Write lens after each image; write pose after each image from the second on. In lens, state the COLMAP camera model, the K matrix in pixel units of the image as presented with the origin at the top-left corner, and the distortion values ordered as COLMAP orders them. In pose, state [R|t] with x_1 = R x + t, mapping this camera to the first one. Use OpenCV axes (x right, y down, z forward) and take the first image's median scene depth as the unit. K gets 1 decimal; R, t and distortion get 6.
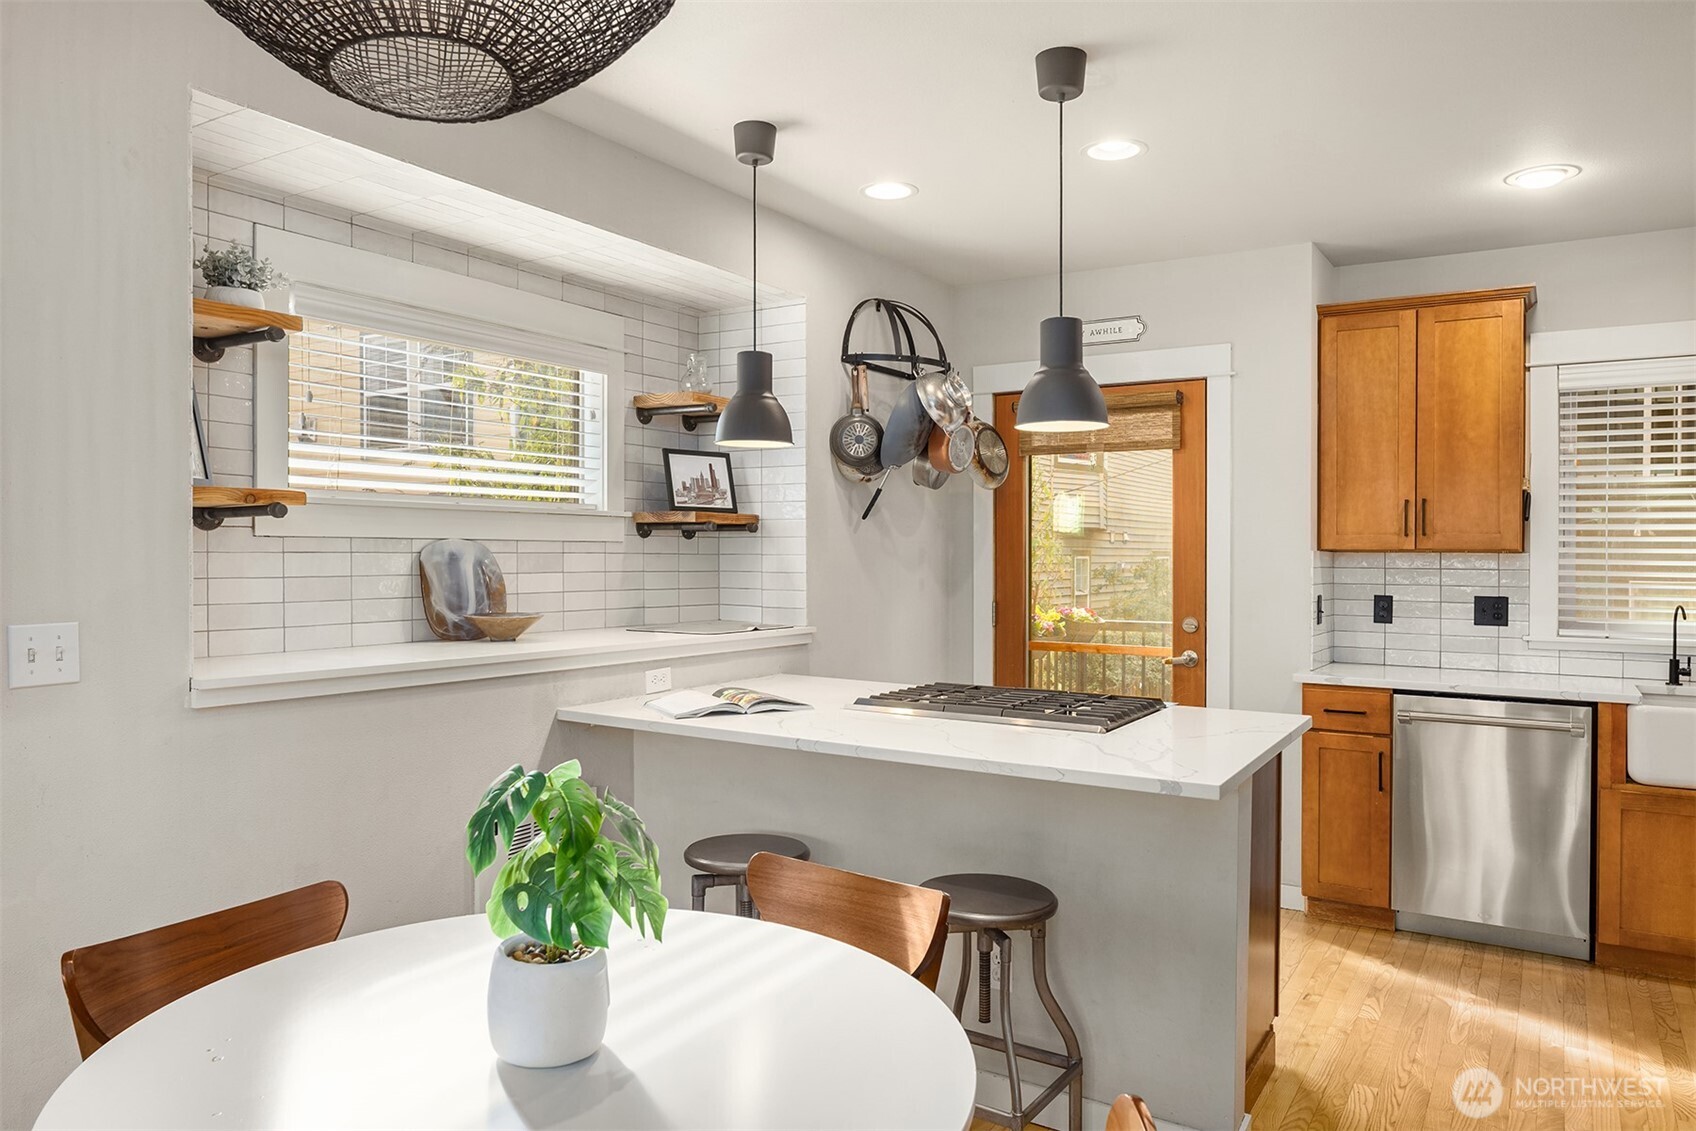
lens RADIAL K [[1153.2, 0, 836.8], [0, 1153.2, 555.8], [0, 0, 1]] dist [0.001728, -0.020591]
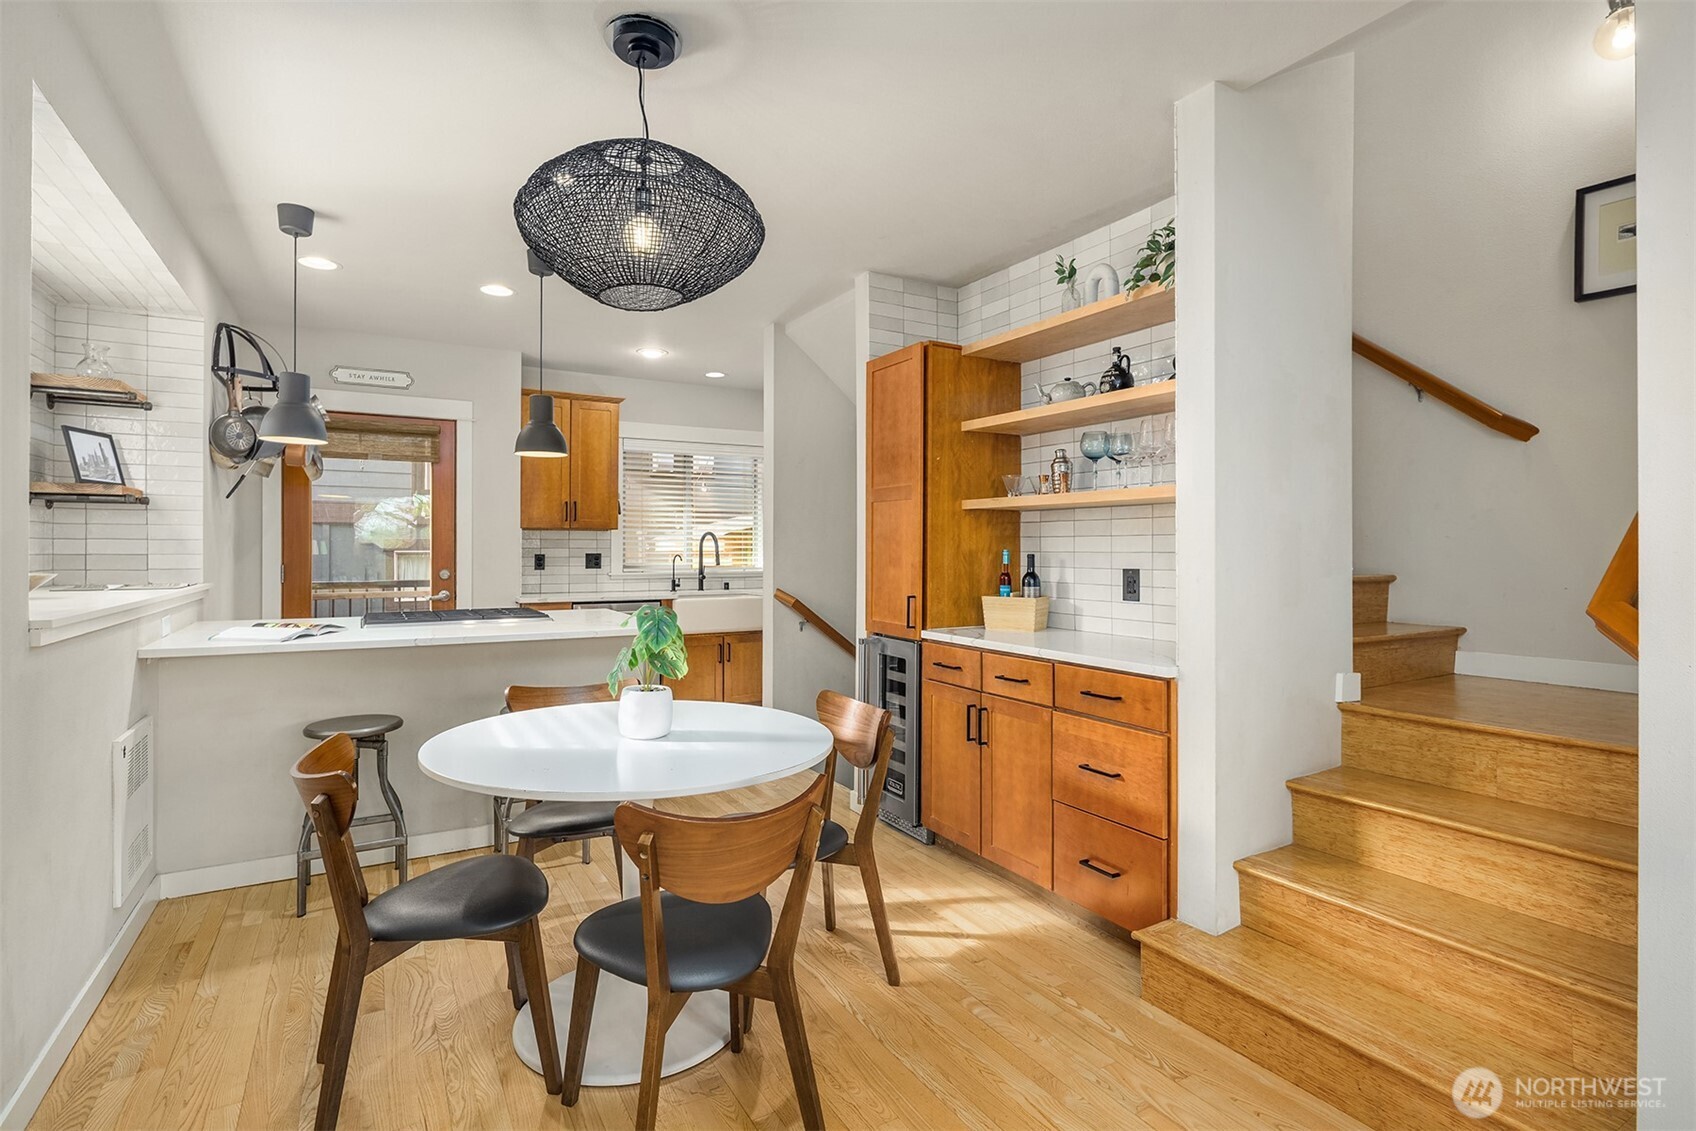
lens RADIAL K [[823.0, 0, 859.1], [0, 823.0, 547.9], [0, 0, 1]] dist [0.003301, -0.003619]
pose [[0.456359, -0.006450, 0.889772, -0.486712], [0.001619, 0.999978, 0.006418, 0.019107], [-0.889794, -0.001489, 0.456360, -0.030392]]
